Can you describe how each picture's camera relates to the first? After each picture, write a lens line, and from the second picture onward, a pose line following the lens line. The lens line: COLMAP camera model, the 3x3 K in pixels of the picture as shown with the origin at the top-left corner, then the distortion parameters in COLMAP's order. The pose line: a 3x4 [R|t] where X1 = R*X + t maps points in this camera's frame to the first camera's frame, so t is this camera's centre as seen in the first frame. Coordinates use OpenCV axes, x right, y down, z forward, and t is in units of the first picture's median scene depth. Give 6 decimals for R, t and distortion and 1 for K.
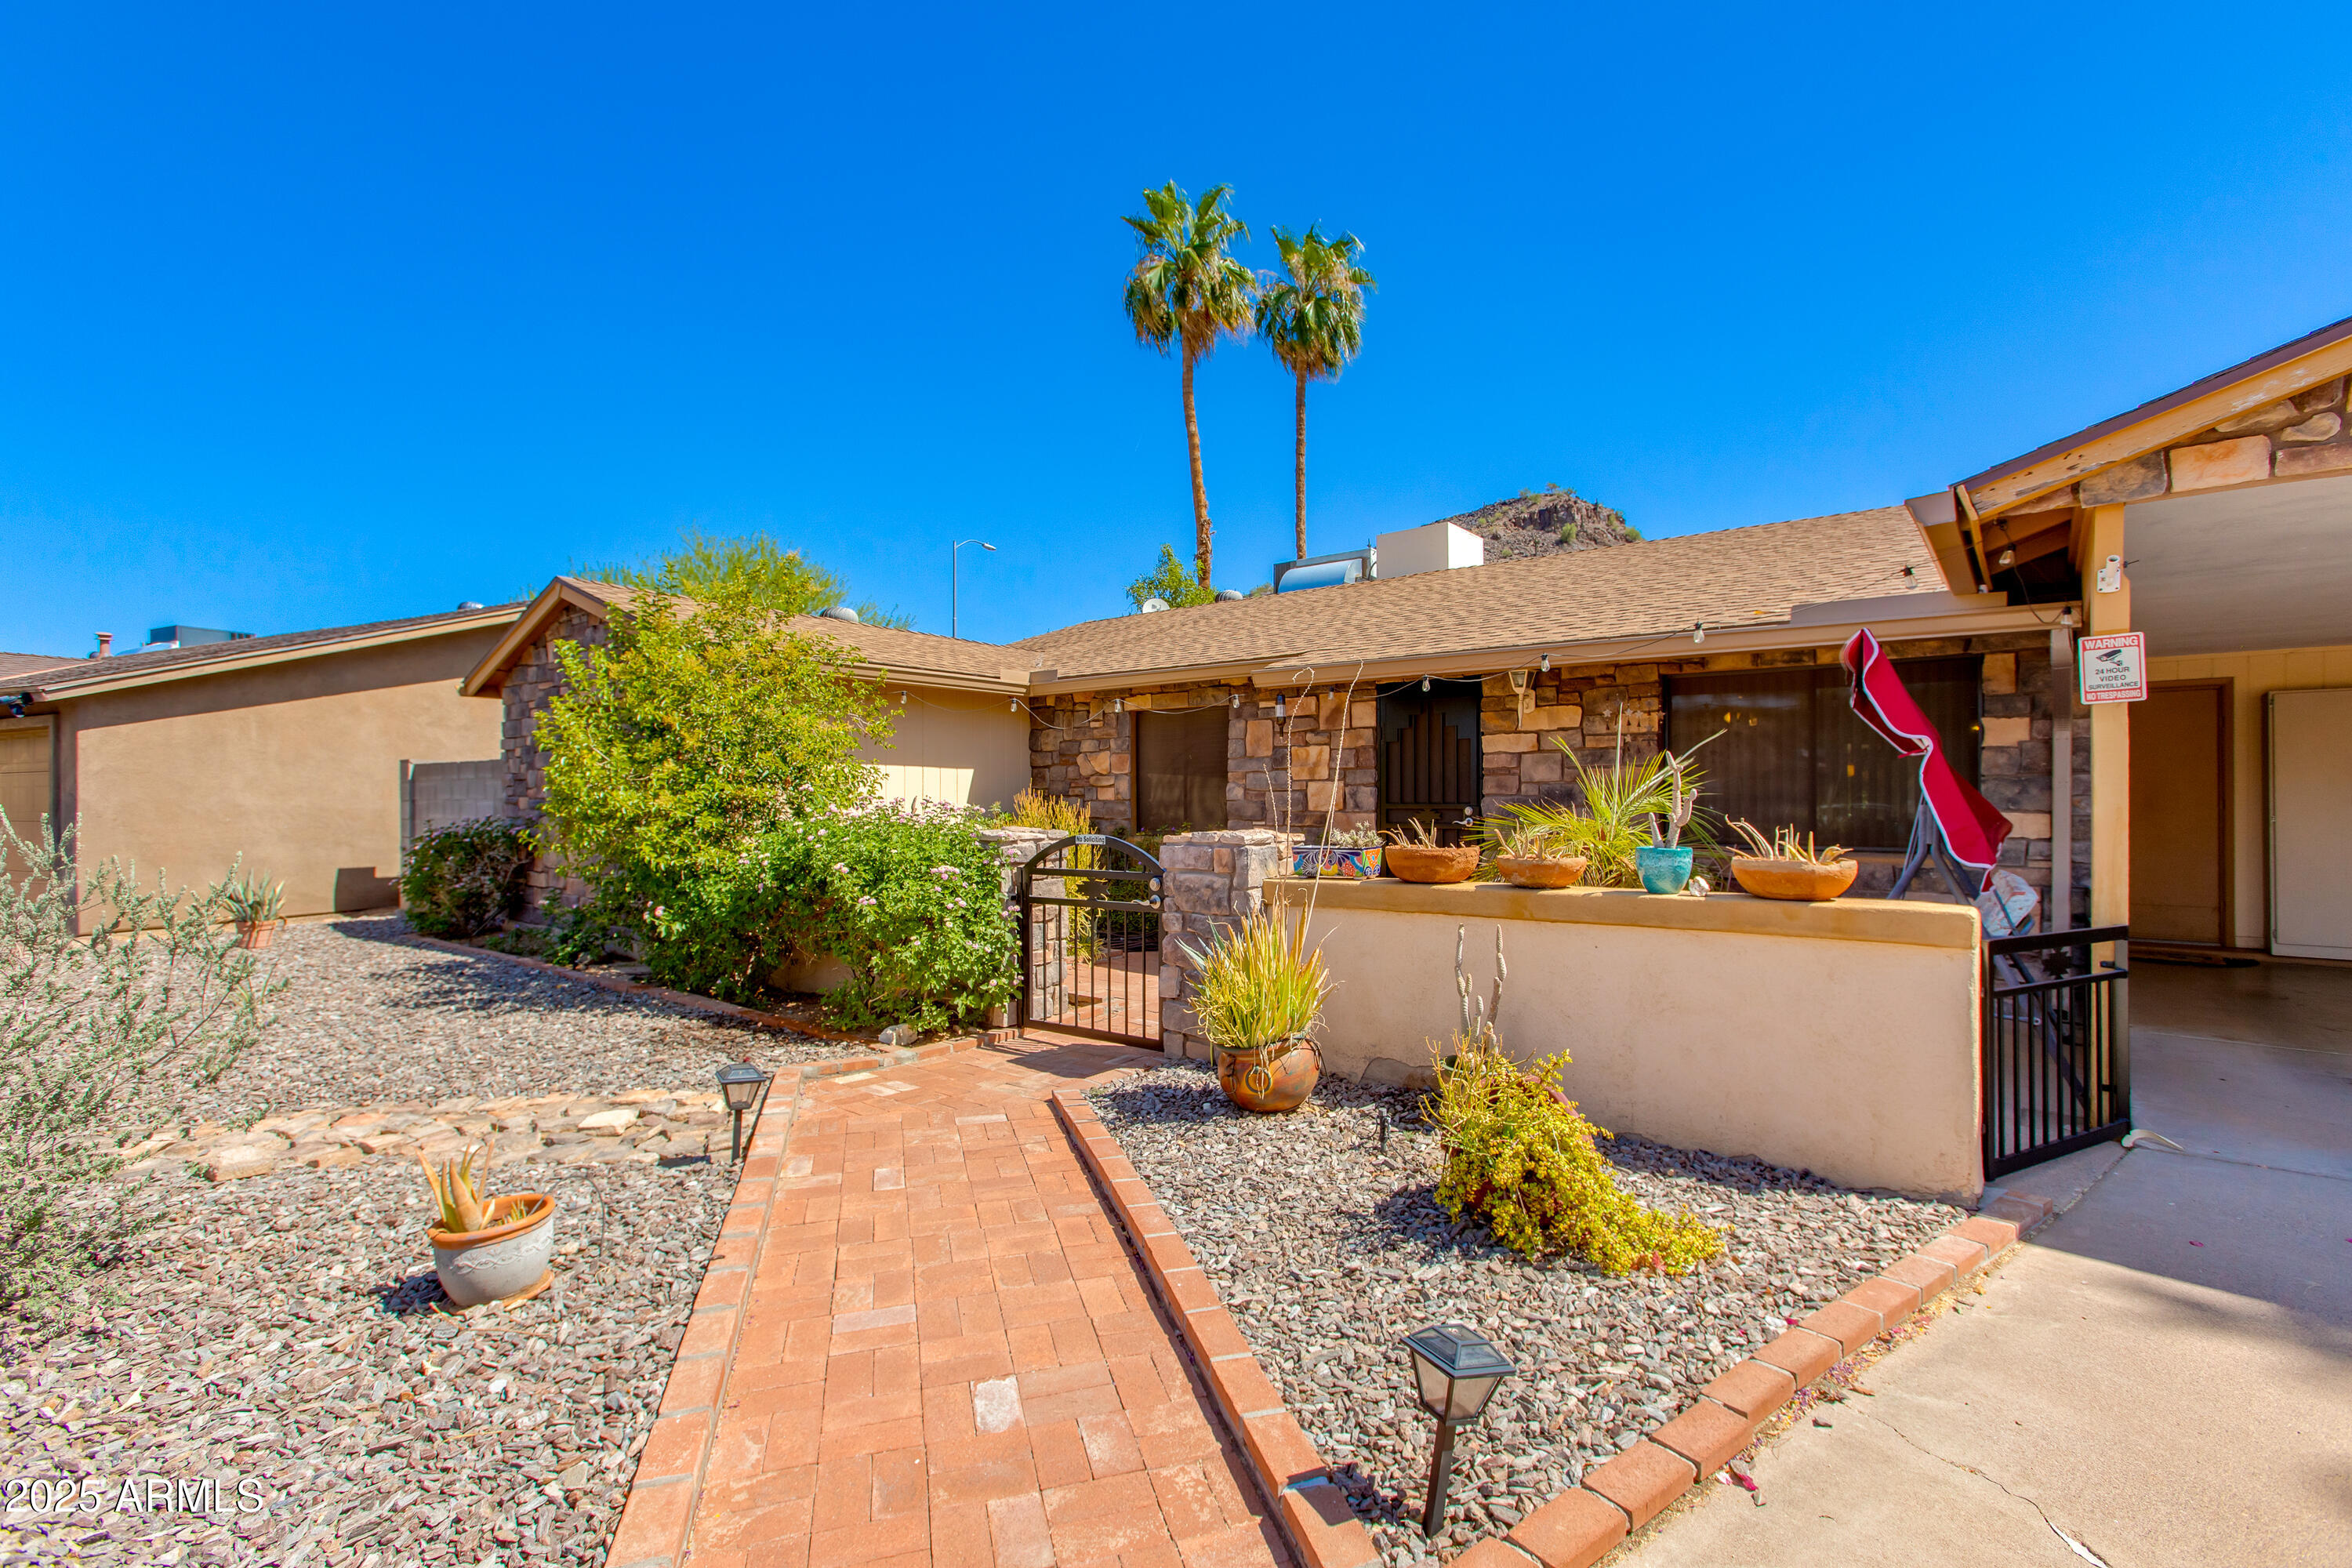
lens RADIAL K [[1067.1, 0, 1188.3], [0, 1067.1, 795.5], [0, 0, 1]] dist [0.002368, 0.000760]
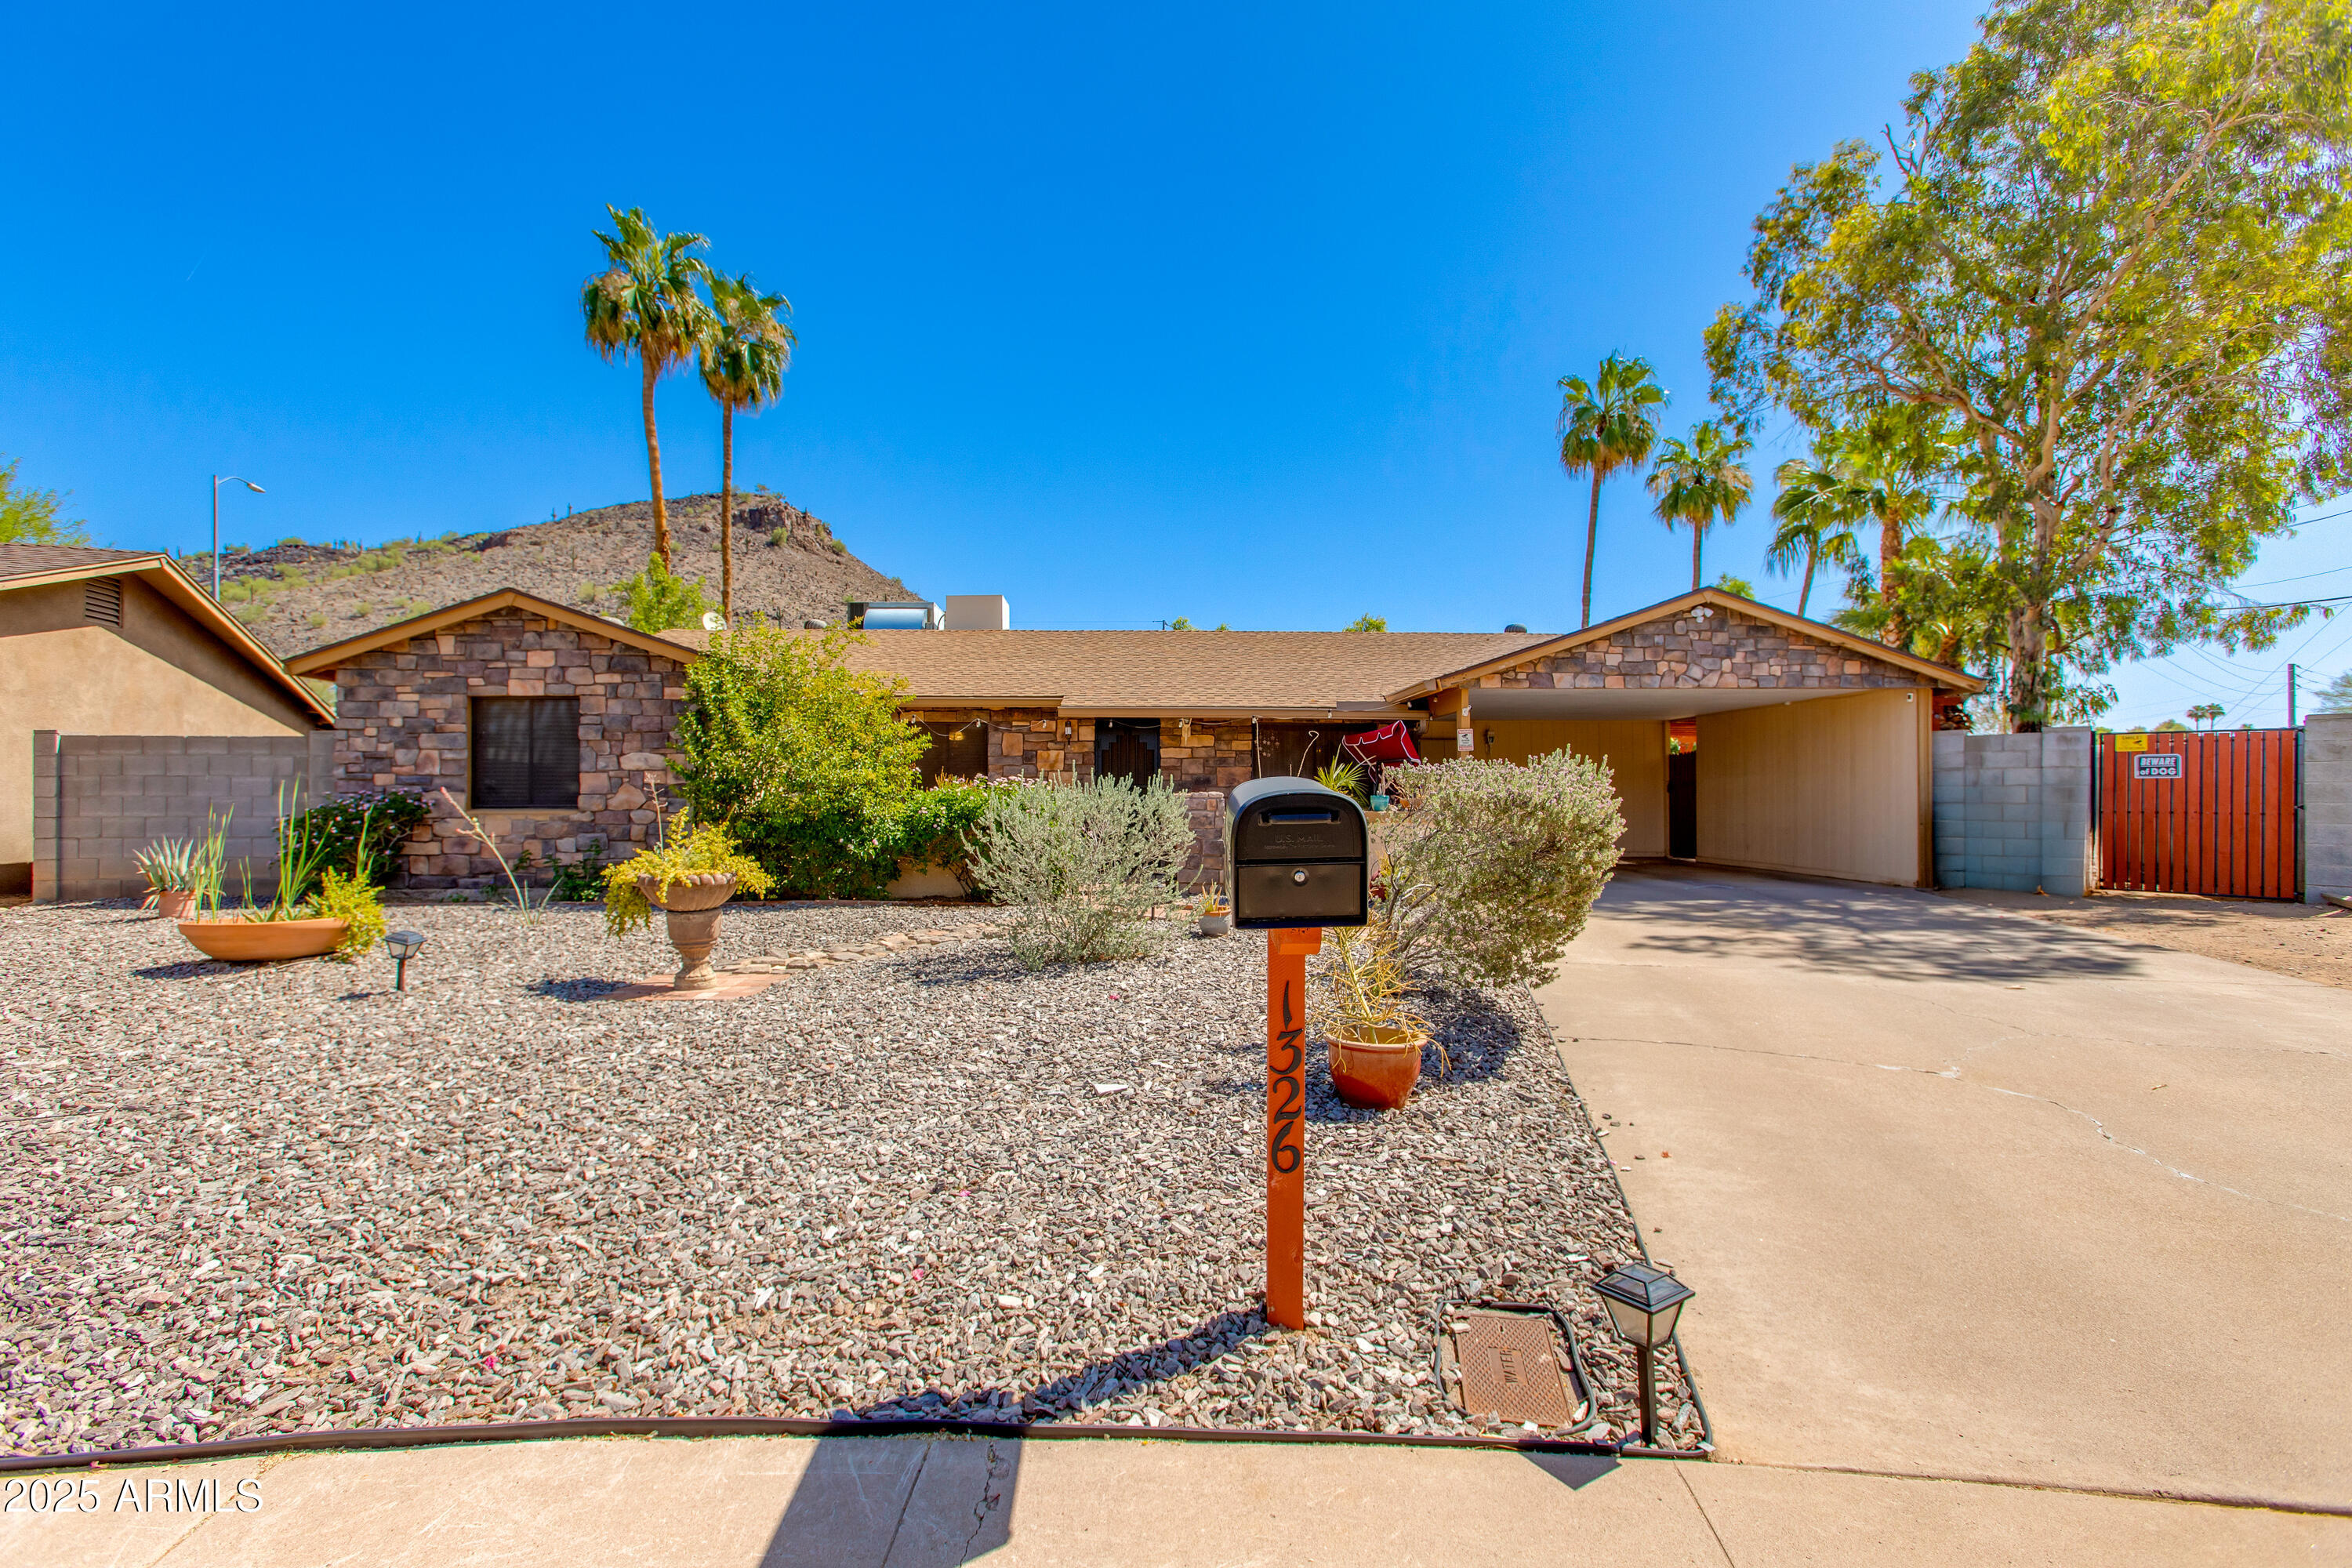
lens RADIAL K [[1067.1, 0, 1167.7], [0, 1067.1, 788.7], [0, 0, 1]] dist [0.002368, 0.000760]
pose [[0.762357, 0.008010, 0.647108, -0.292395], [-0.003105, 0.999957, -0.008720, 0.010005], [-0.647150, 0.004639, 0.762349, -0.144021]]
